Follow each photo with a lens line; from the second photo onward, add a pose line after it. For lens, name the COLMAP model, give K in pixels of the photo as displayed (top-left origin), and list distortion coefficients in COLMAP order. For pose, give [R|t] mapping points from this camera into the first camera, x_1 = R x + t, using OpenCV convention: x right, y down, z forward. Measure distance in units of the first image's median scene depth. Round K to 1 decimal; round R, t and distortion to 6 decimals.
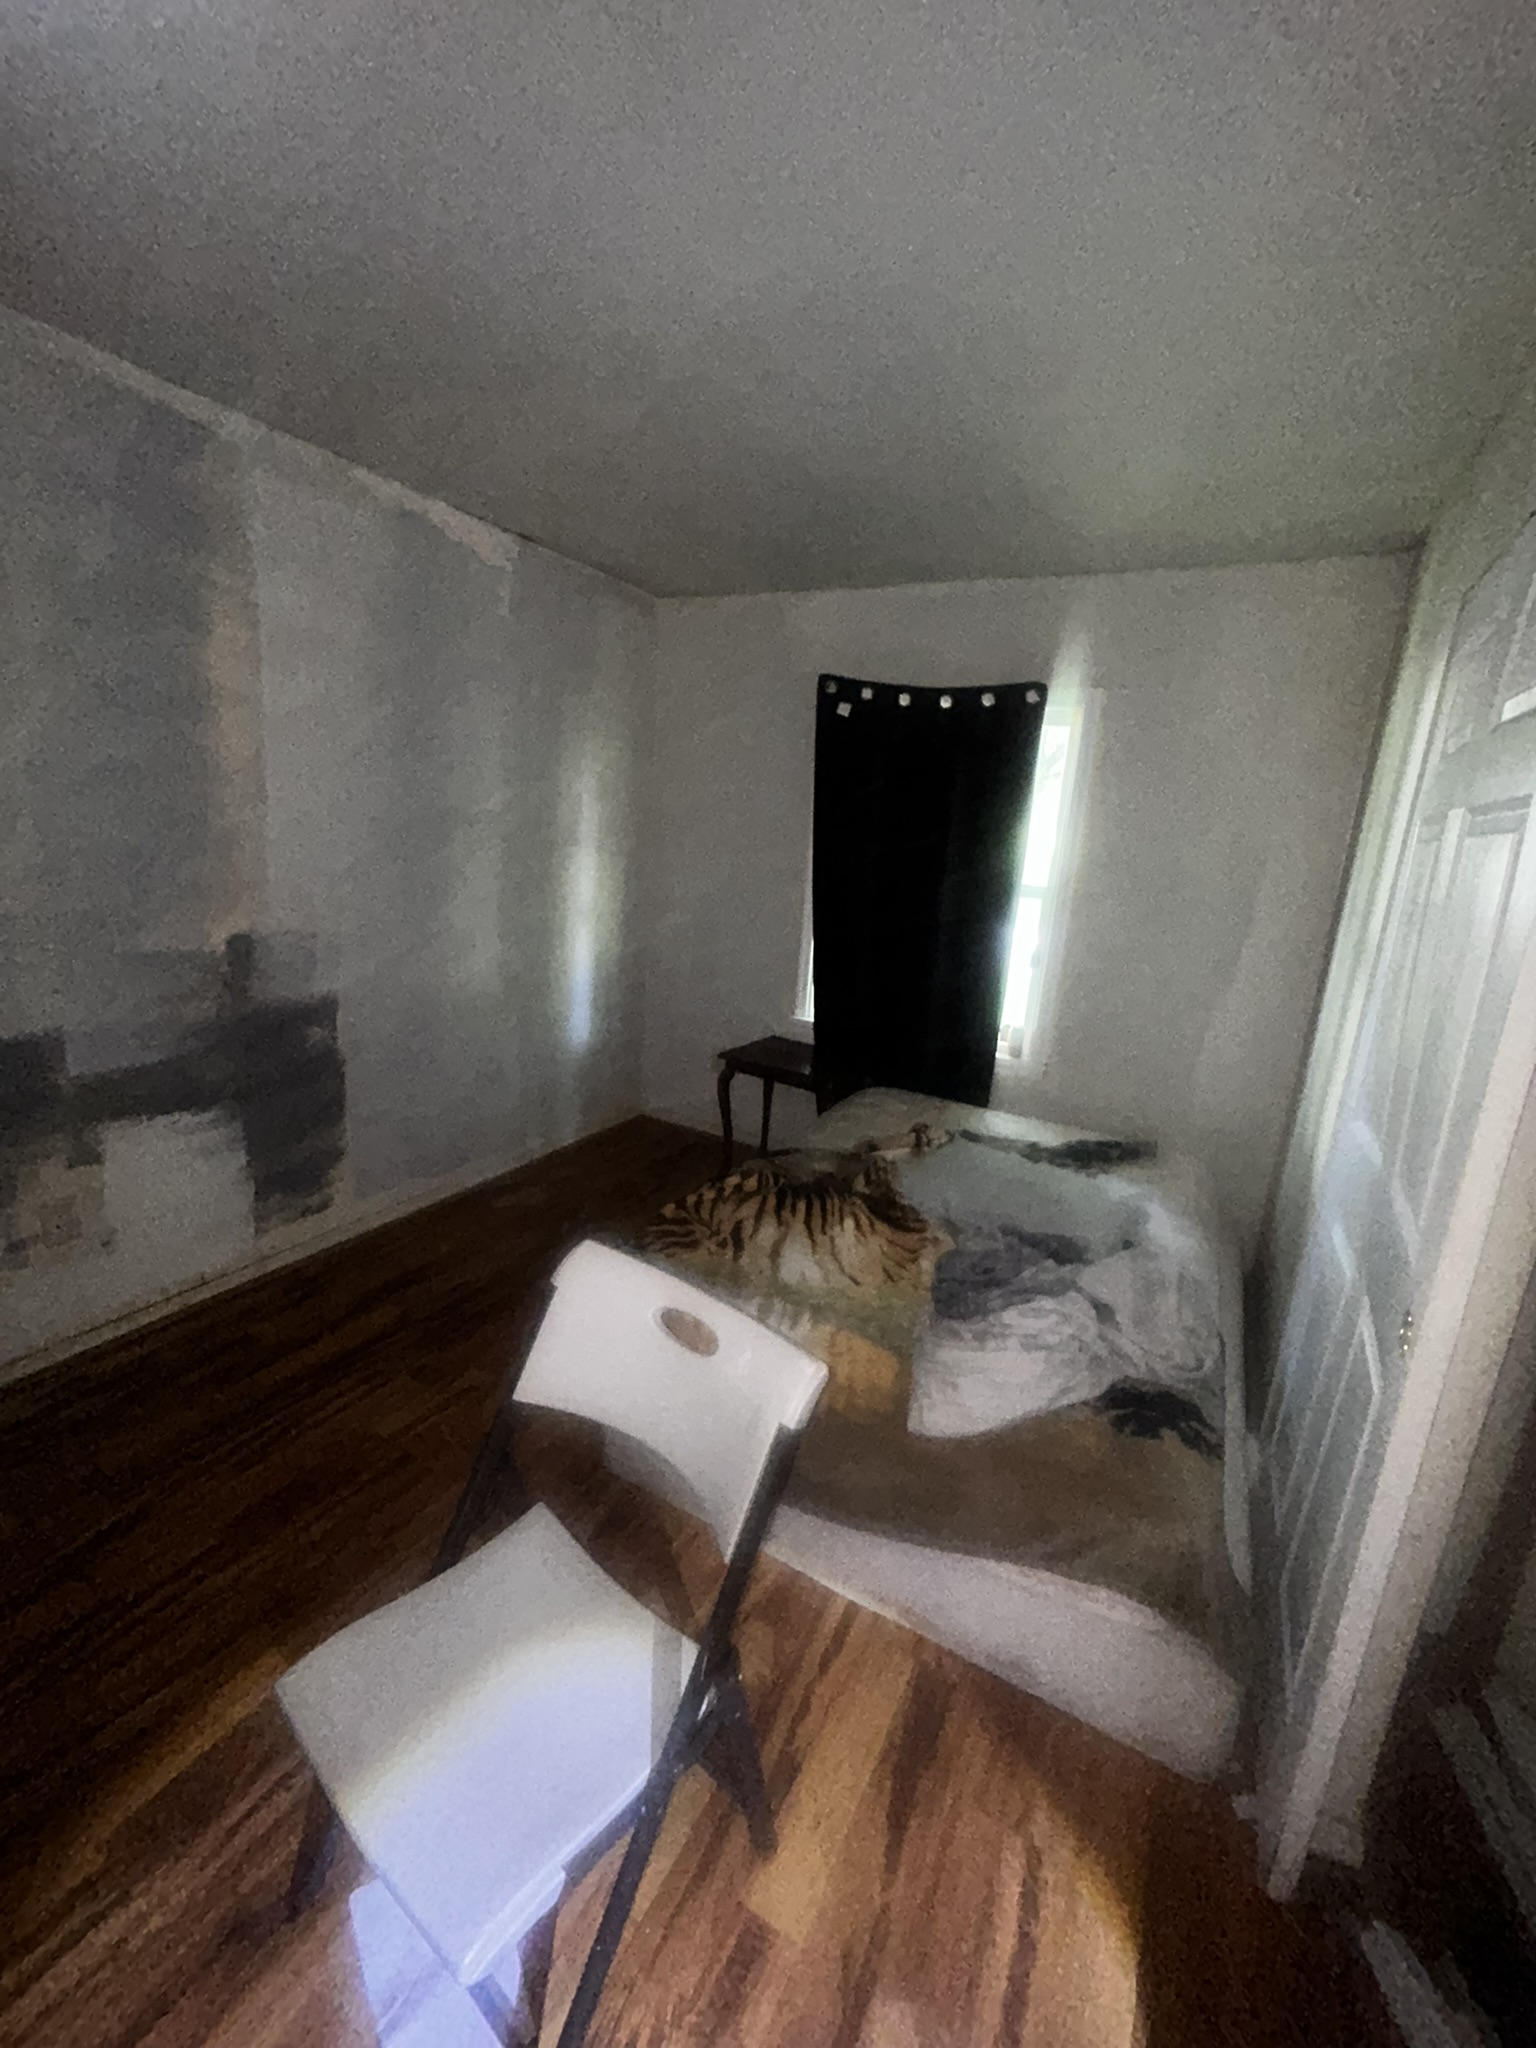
lens RADIAL K [[811.7, 0, 767.4], [0, 811.7, 1018.2], [0, 0, 1]] dist [0.009031, -0.000069]
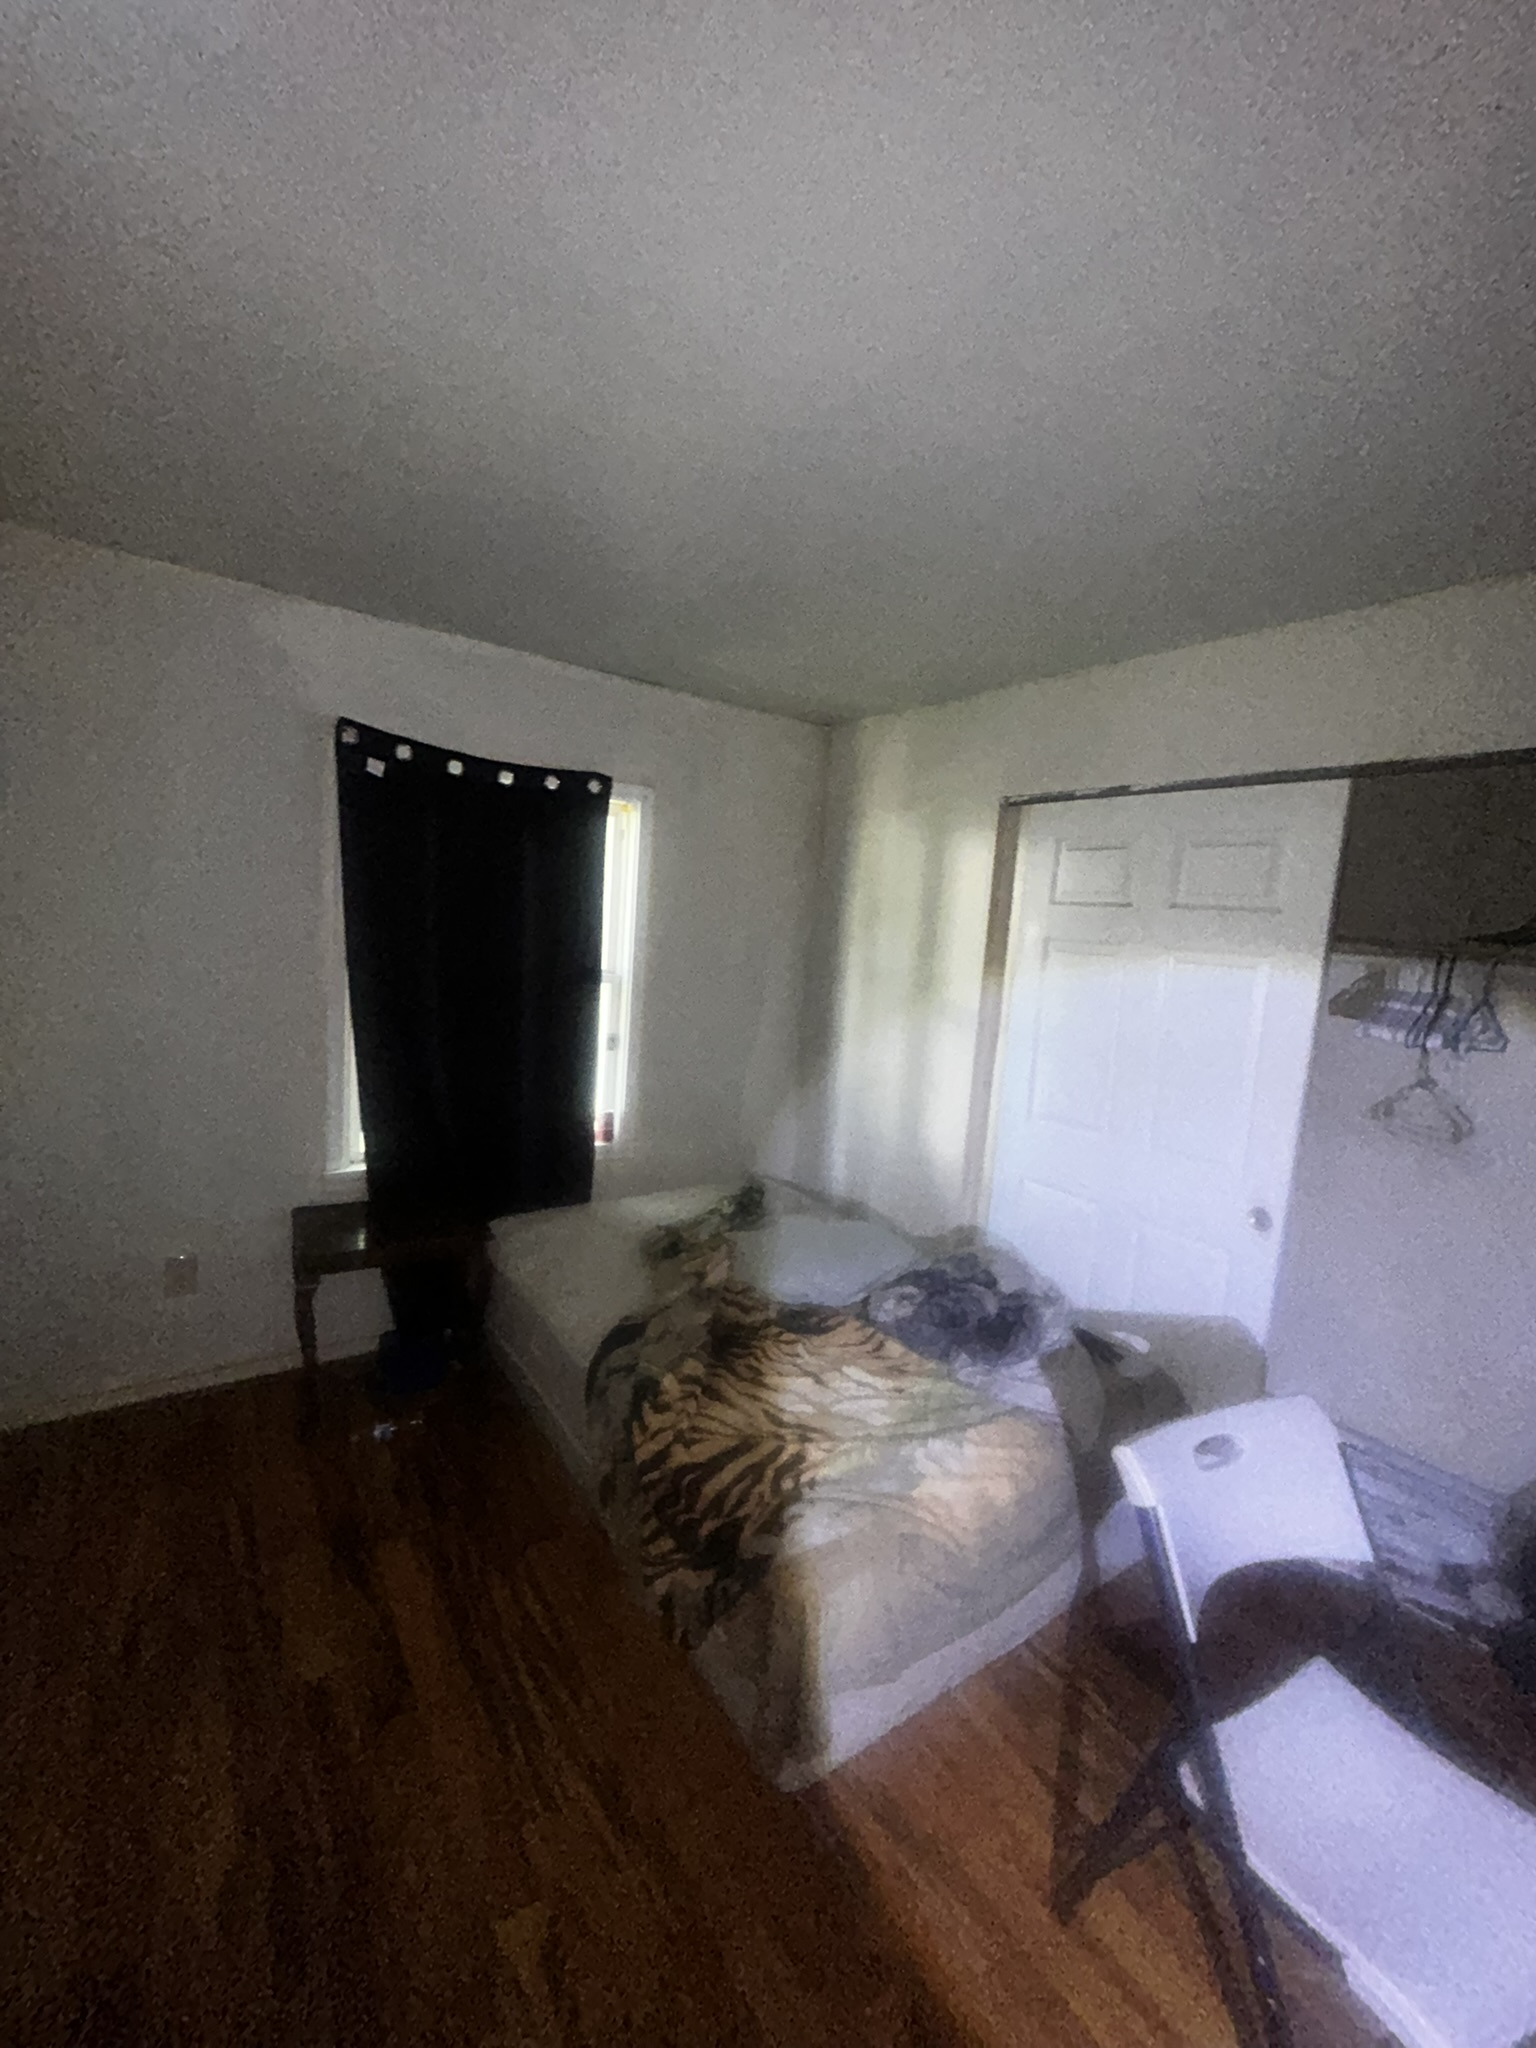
lens RADIAL K [[831.7, 0, 777.9], [0, 831.7, 1018.8], [0, 0, 1]] dist [0.001086, 0.000233]
pose [[0.465103, -0.150796, 0.872319, -0.437873], [0.166925, 0.982648, 0.080867, -0.139436], [-0.869376, 0.108000, 0.482204, 0.298761]]
